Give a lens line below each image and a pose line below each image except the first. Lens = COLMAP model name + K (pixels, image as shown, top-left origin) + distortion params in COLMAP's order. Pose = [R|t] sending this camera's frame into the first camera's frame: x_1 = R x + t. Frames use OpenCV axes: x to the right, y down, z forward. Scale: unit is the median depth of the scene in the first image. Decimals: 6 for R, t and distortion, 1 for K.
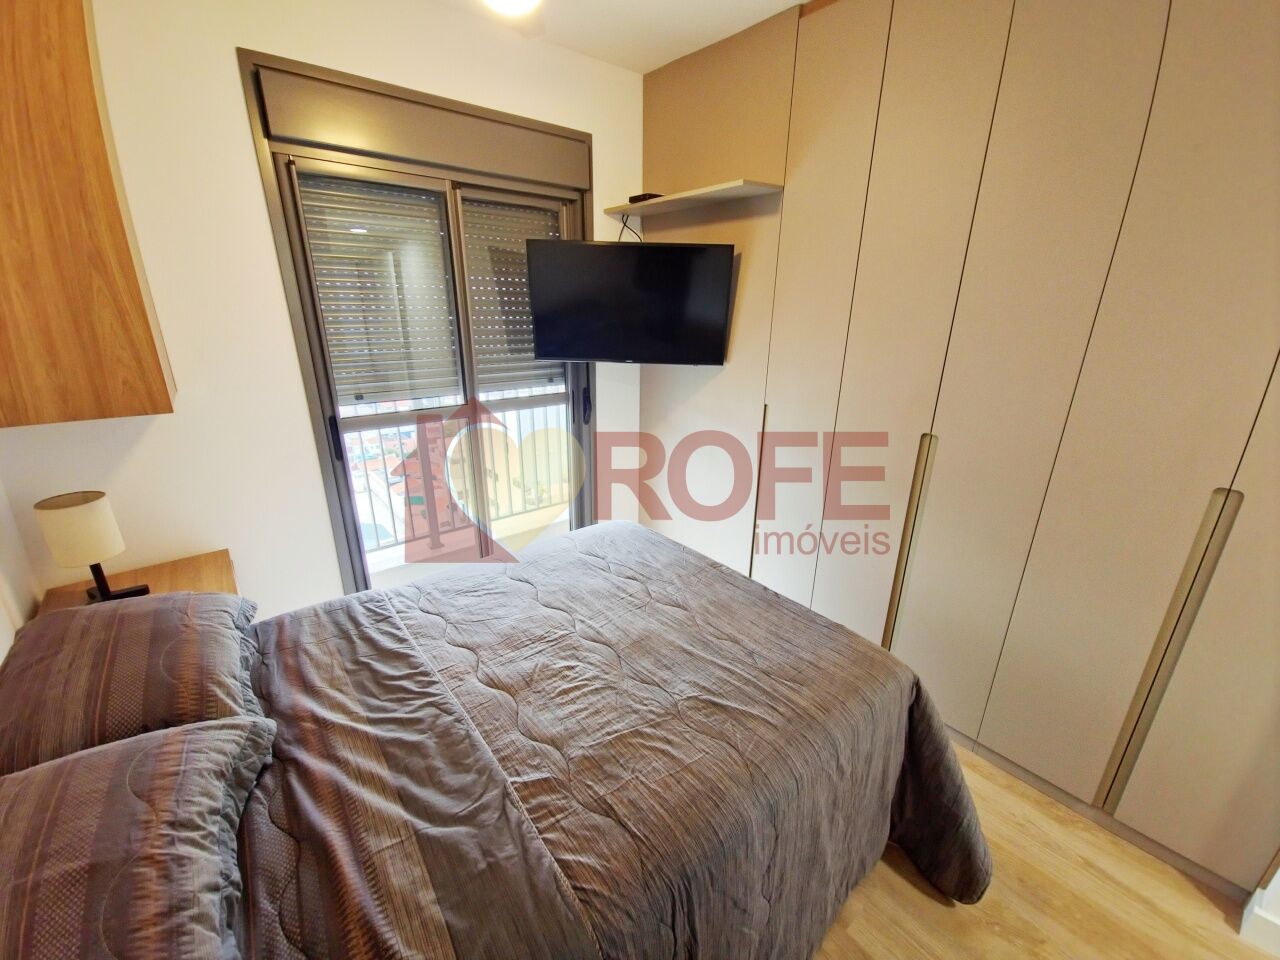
lens RADIAL K [[522.2, 0, 647.7], [0, 522.2, 482.4], [0, 0, 1]] dist [-0.001846, -0.000248]
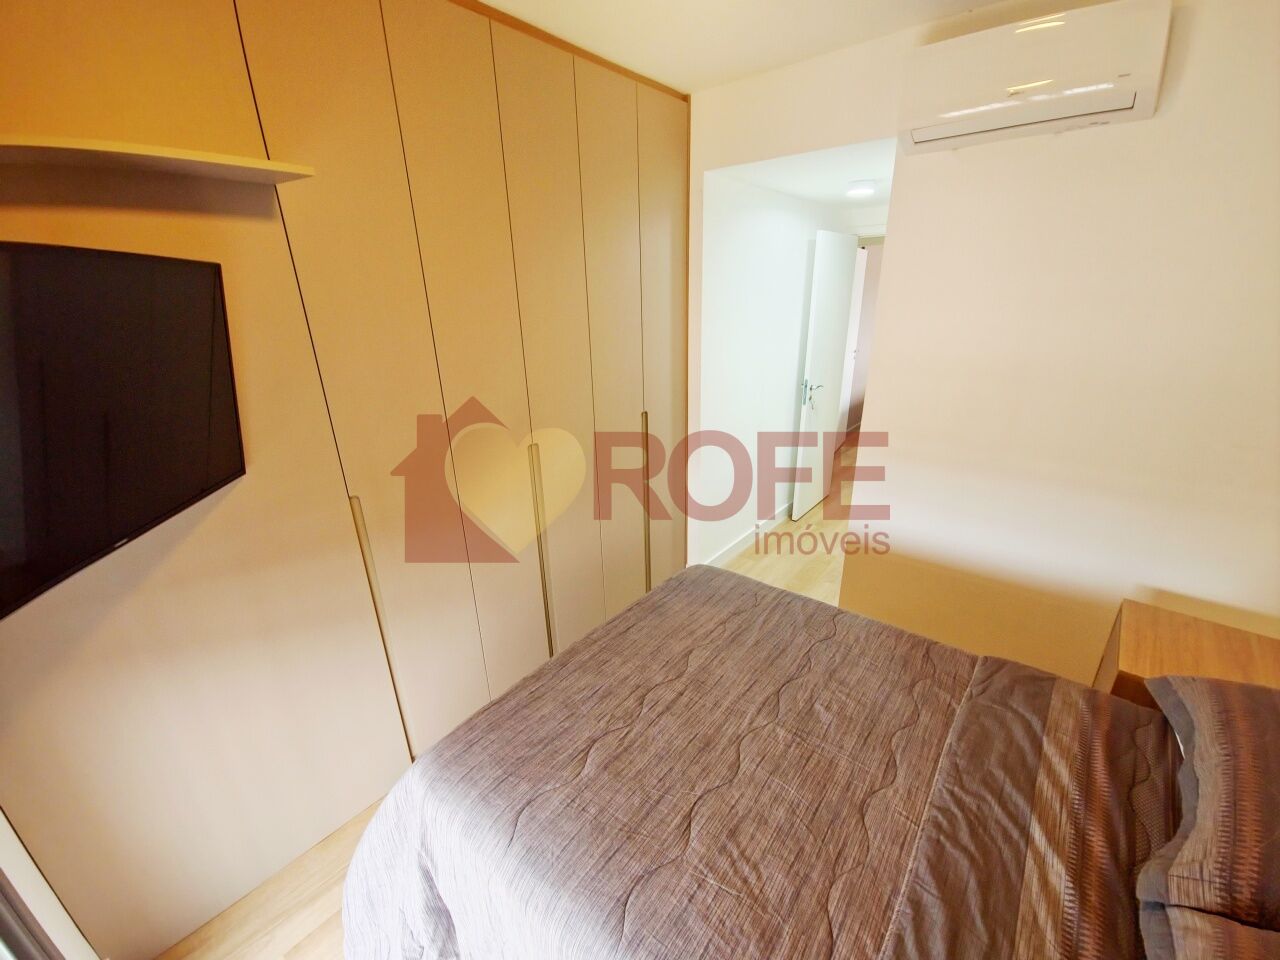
lens RADIAL K [[522.2, 0, 647.7], [0, 522.2, 482.4], [0, 0, 1]] dist [-0.001846, -0.000248]
pose [[-0.198073, -0.353738, 0.914131, -0.956491], [0.333997, 0.852439, 0.402236, -0.623905], [-0.921527, 0.384990, -0.050698, 1.334423]]
